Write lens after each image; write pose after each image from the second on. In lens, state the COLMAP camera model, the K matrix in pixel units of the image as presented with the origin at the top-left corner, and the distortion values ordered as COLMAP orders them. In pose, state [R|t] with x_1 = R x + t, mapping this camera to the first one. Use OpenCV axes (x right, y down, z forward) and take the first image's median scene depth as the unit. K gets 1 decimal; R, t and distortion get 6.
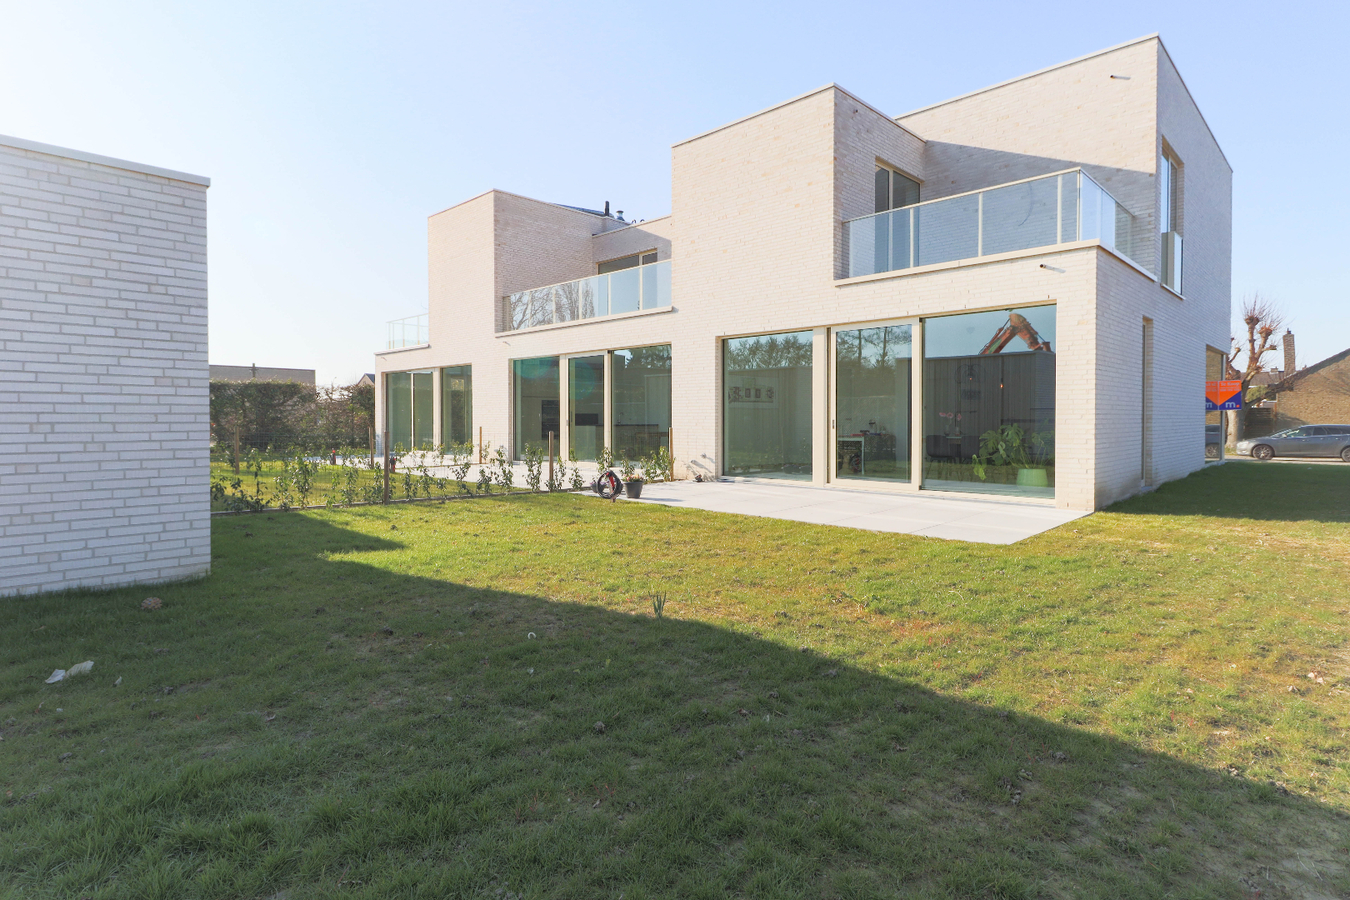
lens RADIAL K [[695.8, 0, 675.9], [0, 695.8, 431.9], [0, 0, 1]] dist [0.005702, -0.000862]
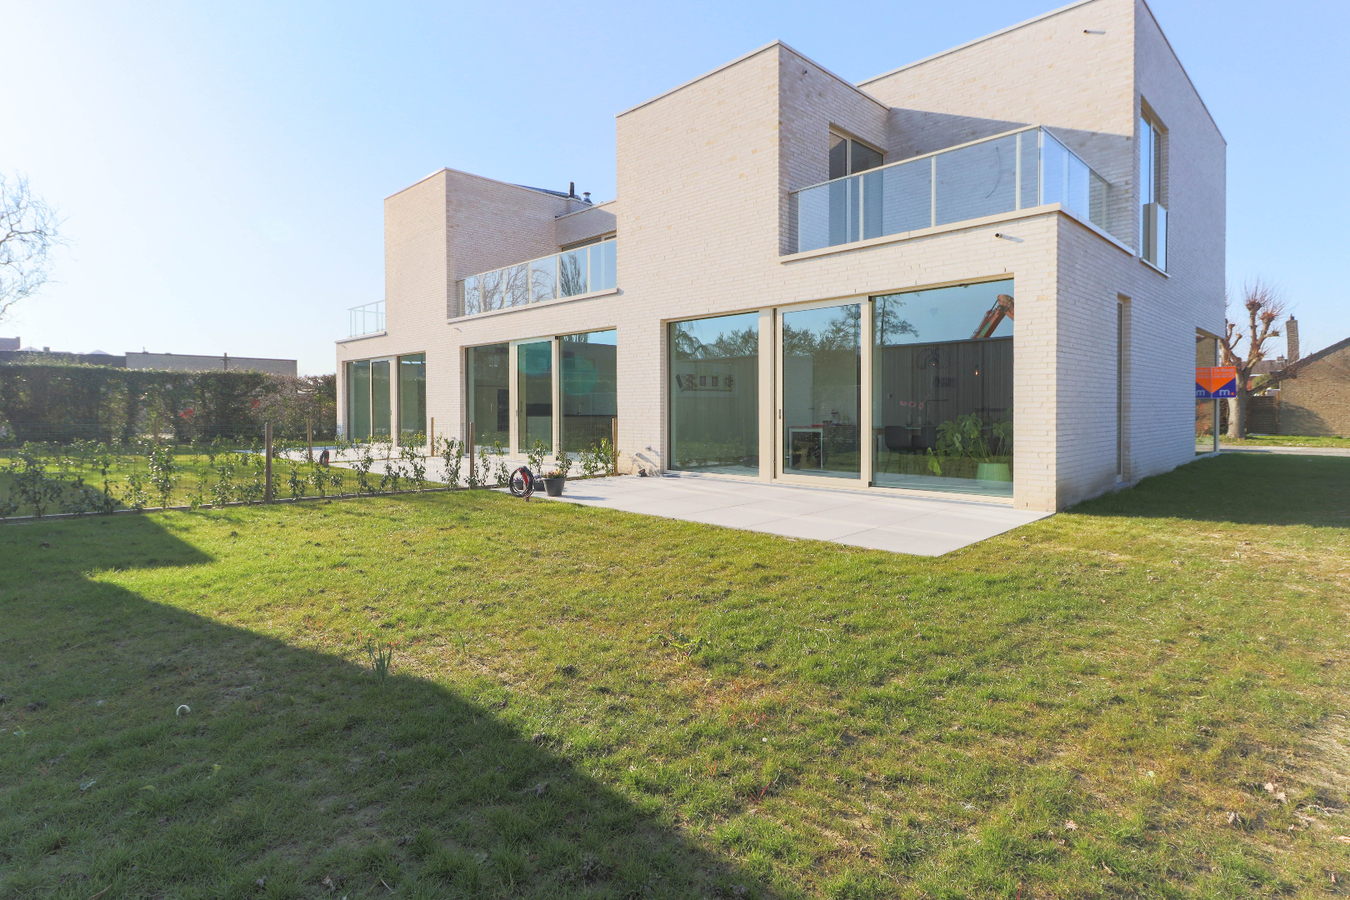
lens RADIAL K [[688.7, 0, 677.7], [0, 688.7, 420.4], [0, 0, 1]] dist [0.005452, 0.000367]
pose [[0.999949, -0.002091, -0.009915, 0.101887], [0.002069, 0.999995, -0.002182, -0.001002], [0.009919, 0.002161, 0.999948, 0.095786]]
